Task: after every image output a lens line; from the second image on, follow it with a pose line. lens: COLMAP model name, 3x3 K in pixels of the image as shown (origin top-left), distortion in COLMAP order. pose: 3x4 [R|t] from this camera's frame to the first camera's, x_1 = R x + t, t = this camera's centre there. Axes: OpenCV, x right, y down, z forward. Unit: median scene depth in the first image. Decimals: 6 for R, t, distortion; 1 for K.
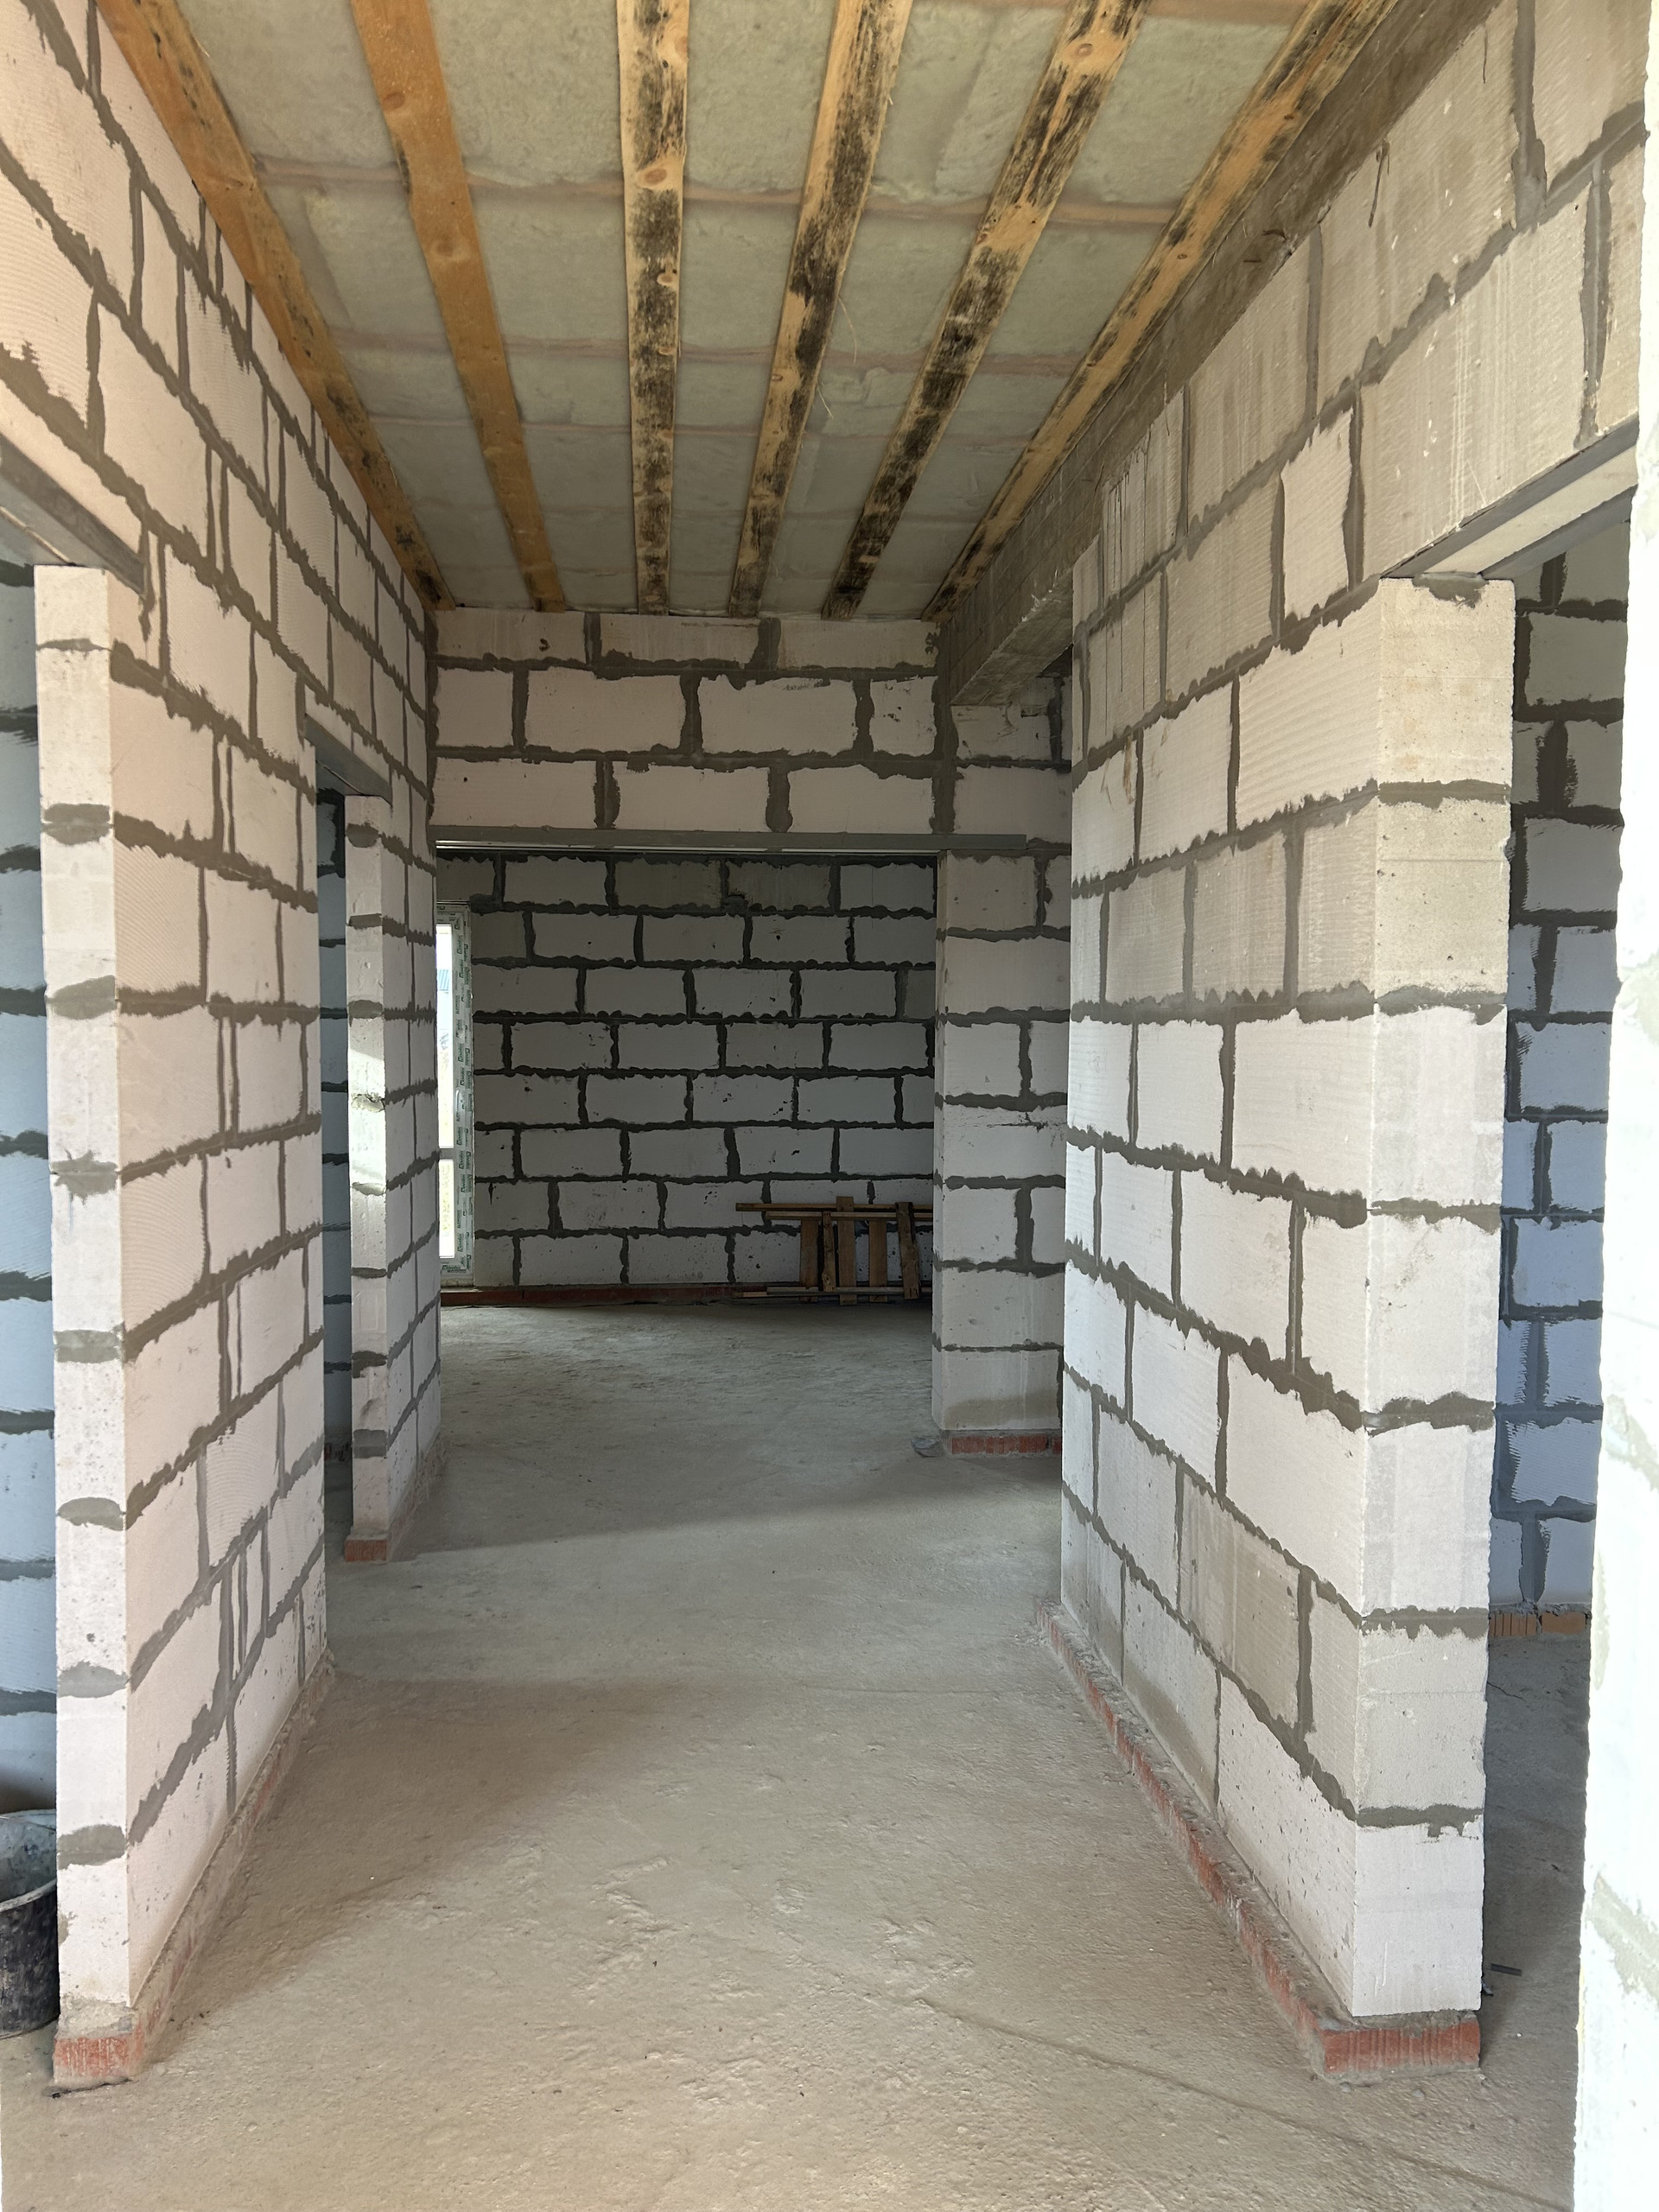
lens RADIAL K [[1661.1, 0, 820.7], [0, 1661.1, 1148.6], [0, 0, 1]] dist [0.059738, -0.066268]
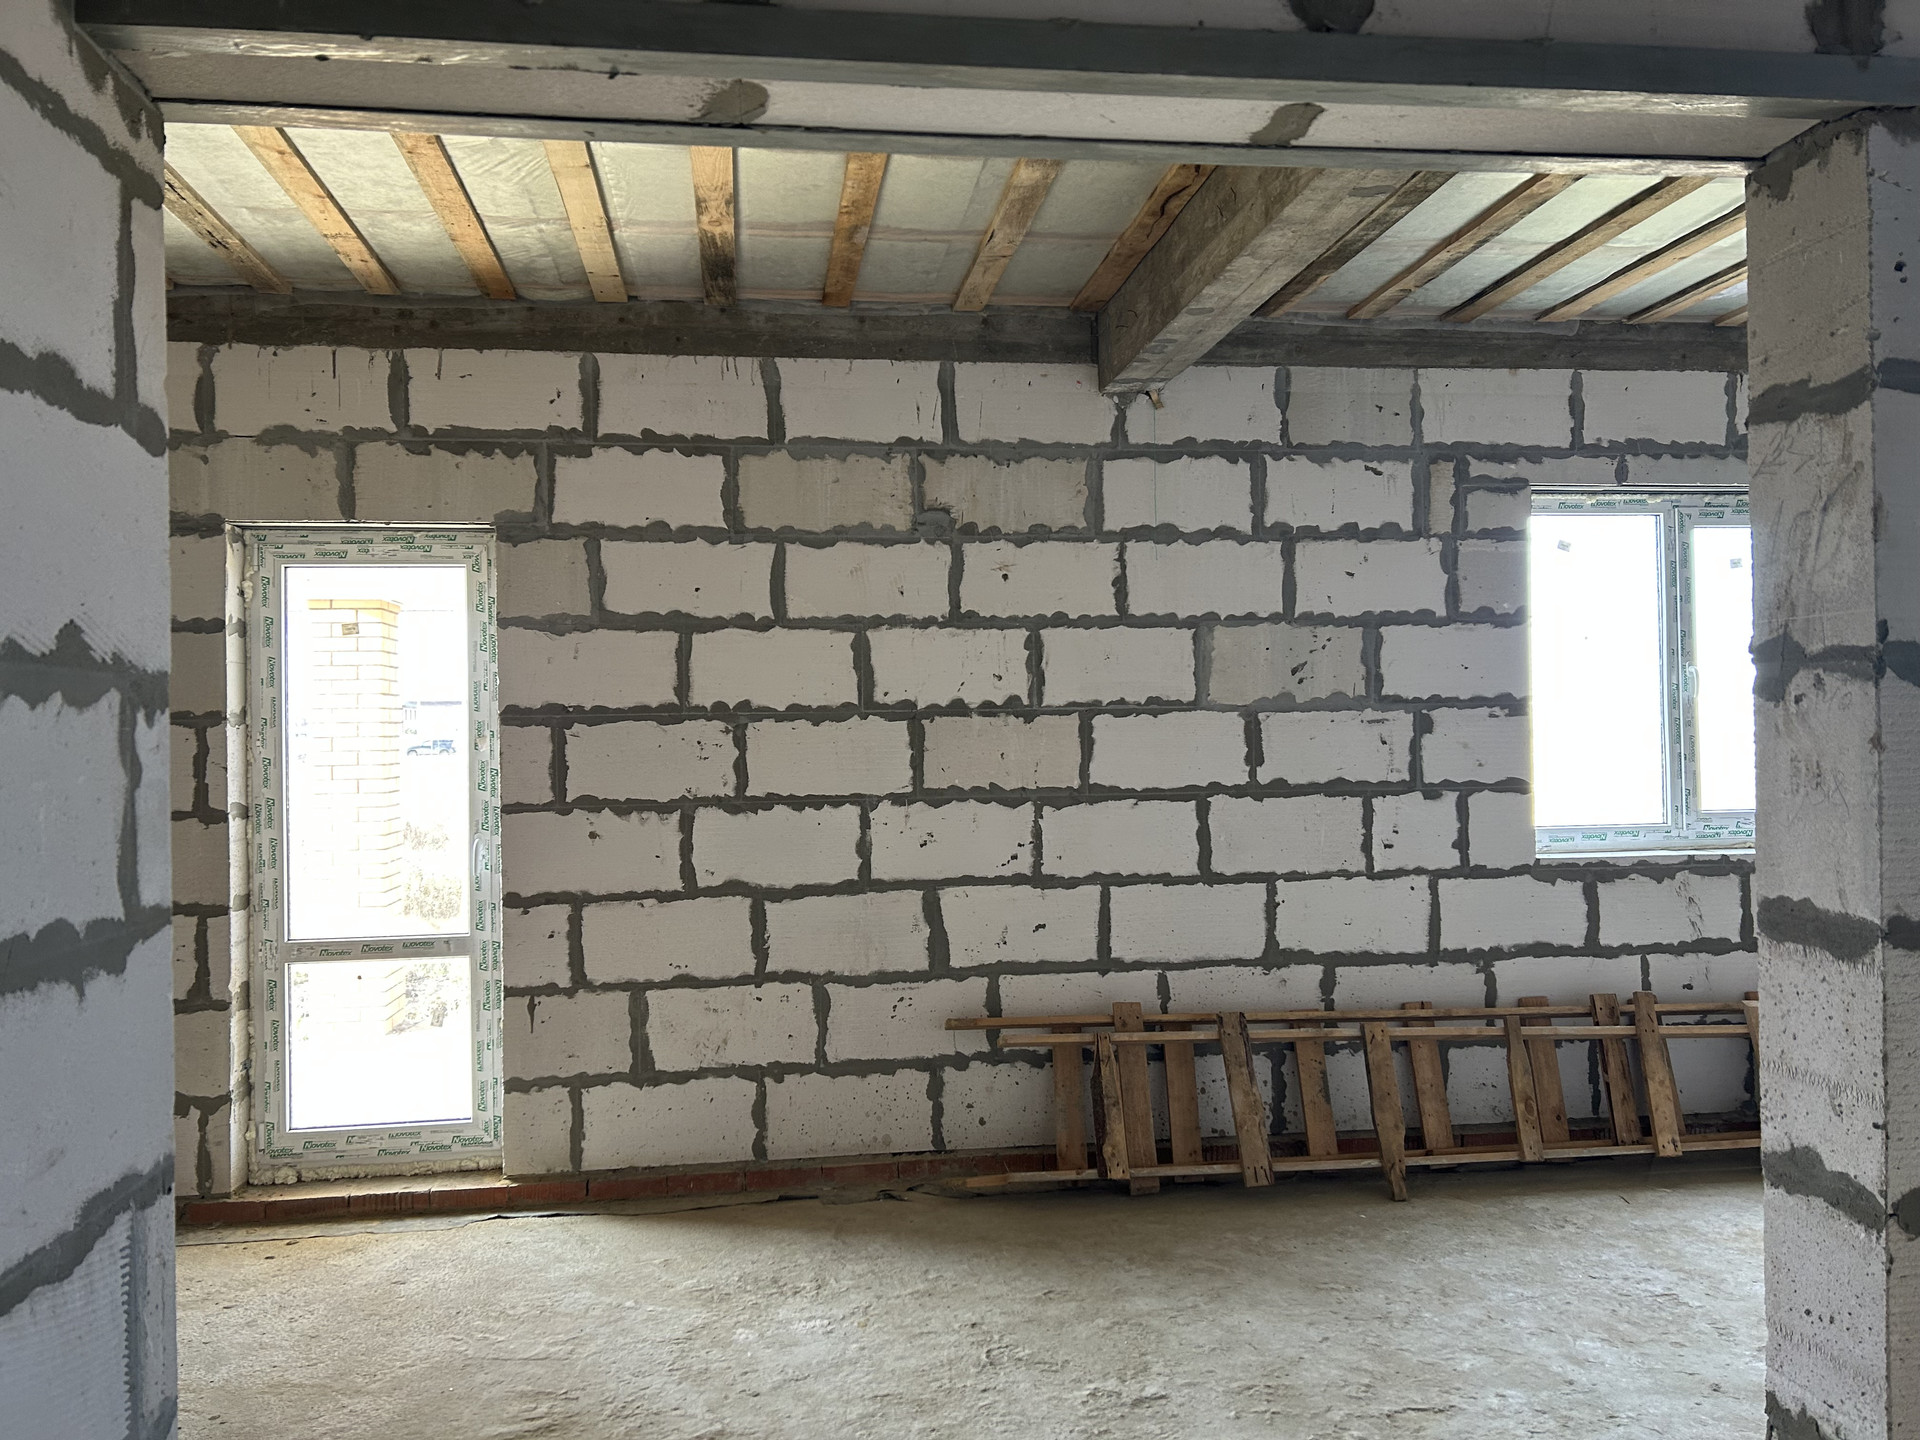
lens RADIAL K [[1441.8, 0, 923.1], [0, 1441.8, 718.9], [0, 0, 1]] dist [0.059738, -0.066268]
pose [[0.999725, -0.019766, 0.012630, -0.063841], [0.020717, 0.996564, -0.080199, -0.032776], [-0.011002, 0.080438, 0.996699, 0.475755]]
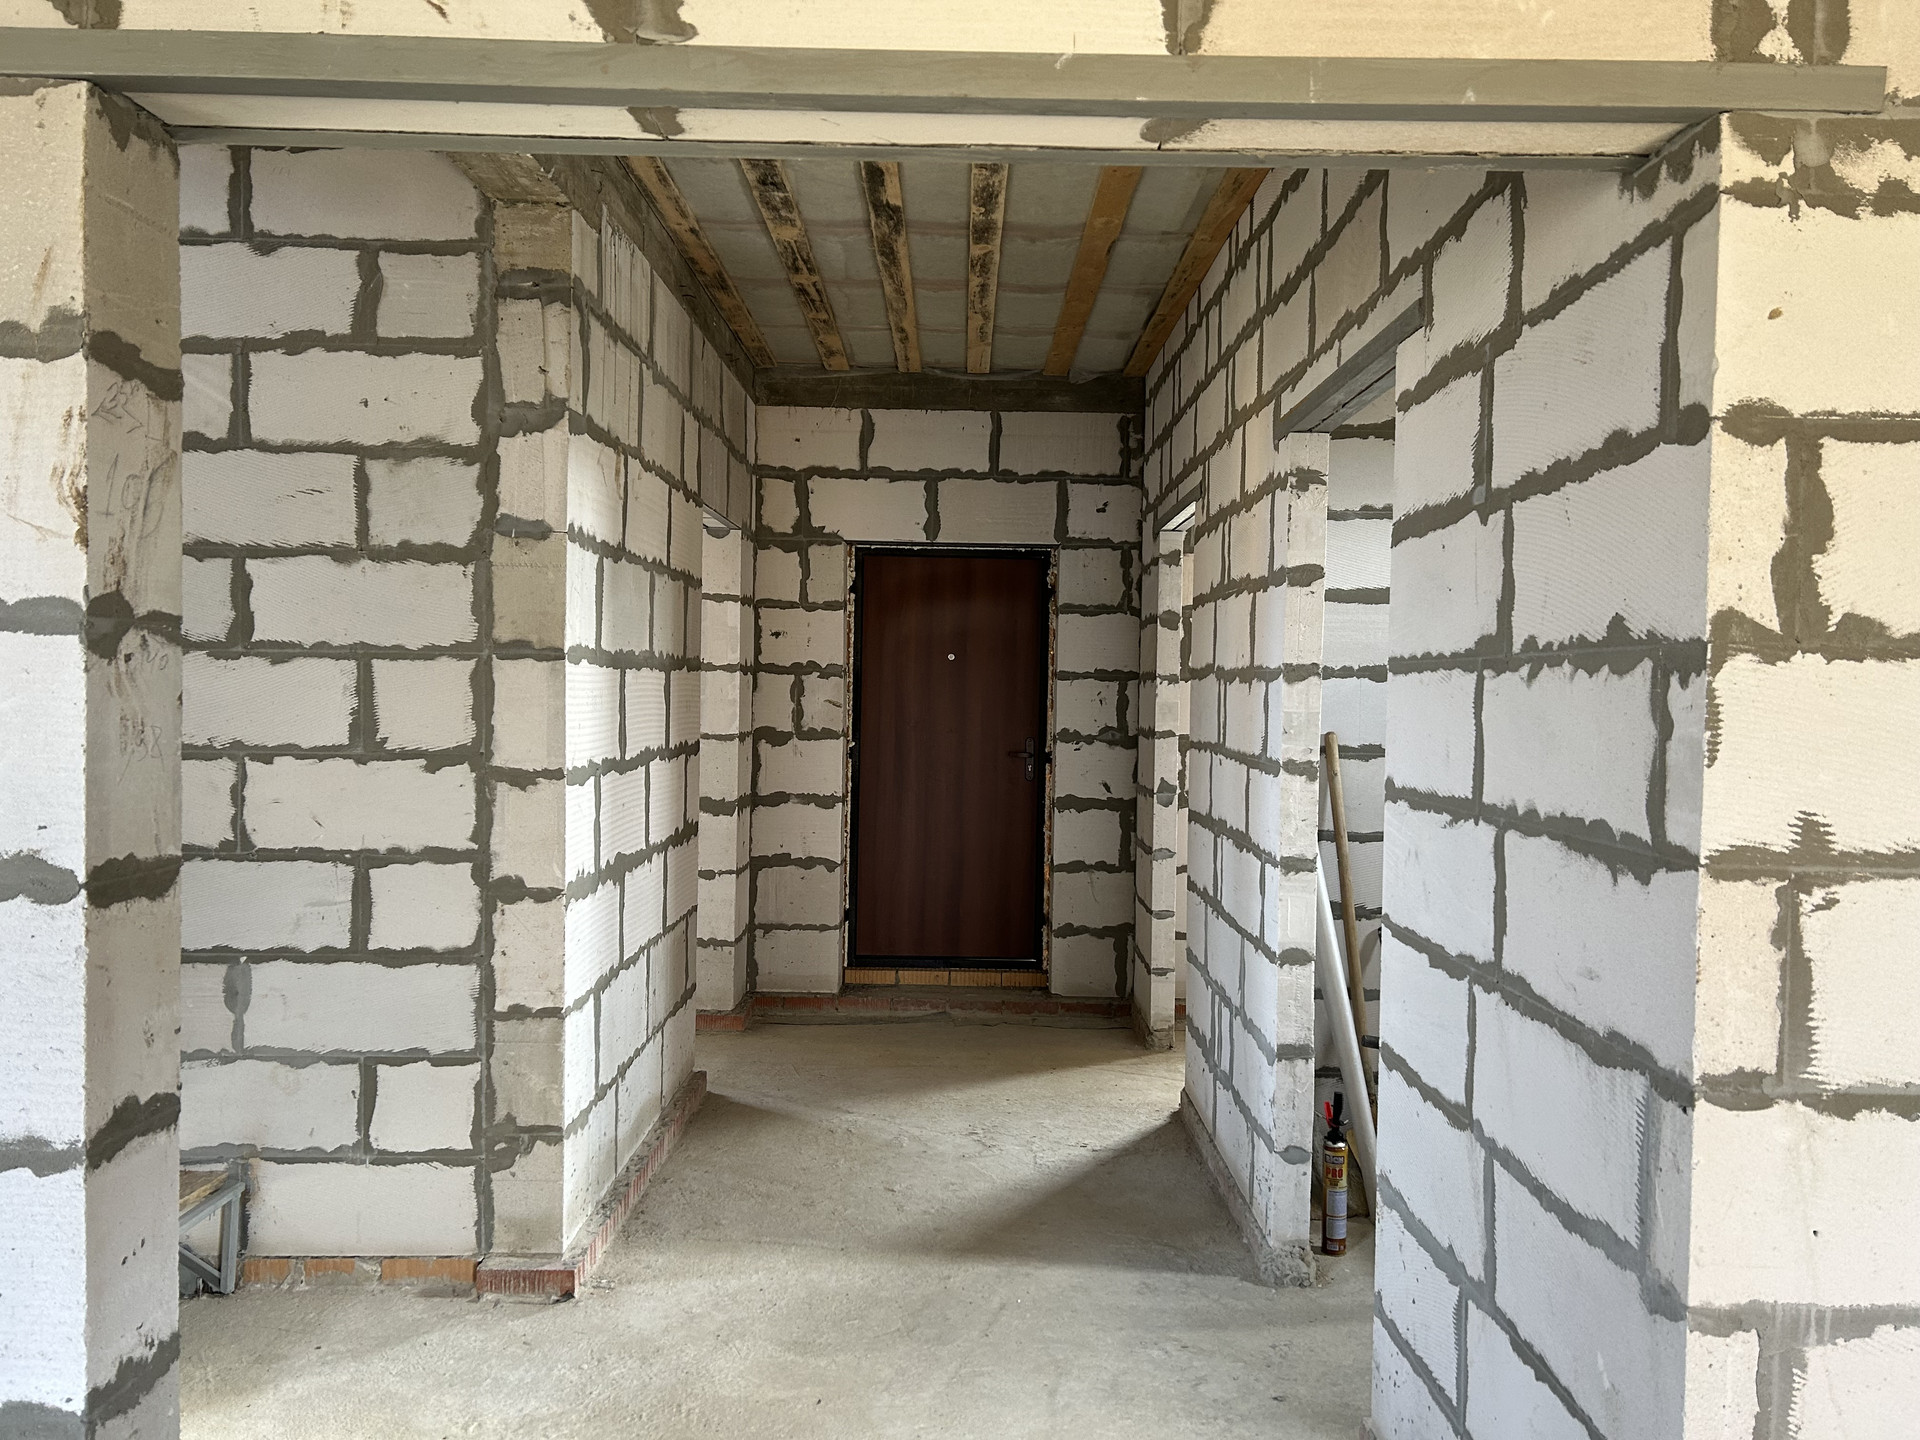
lens RADIAL K [[1441.8, 0, 963.6], [0, 1441.8, 716.0], [0, 0, 1]] dist [0.059738, -0.066268]
pose [[-0.994994, -0.023867, 0.097041, -0.074474], [-0.014510, 0.995275, 0.096002, -0.057939], [-0.098874, 0.094114, -0.990639, 0.807754]]
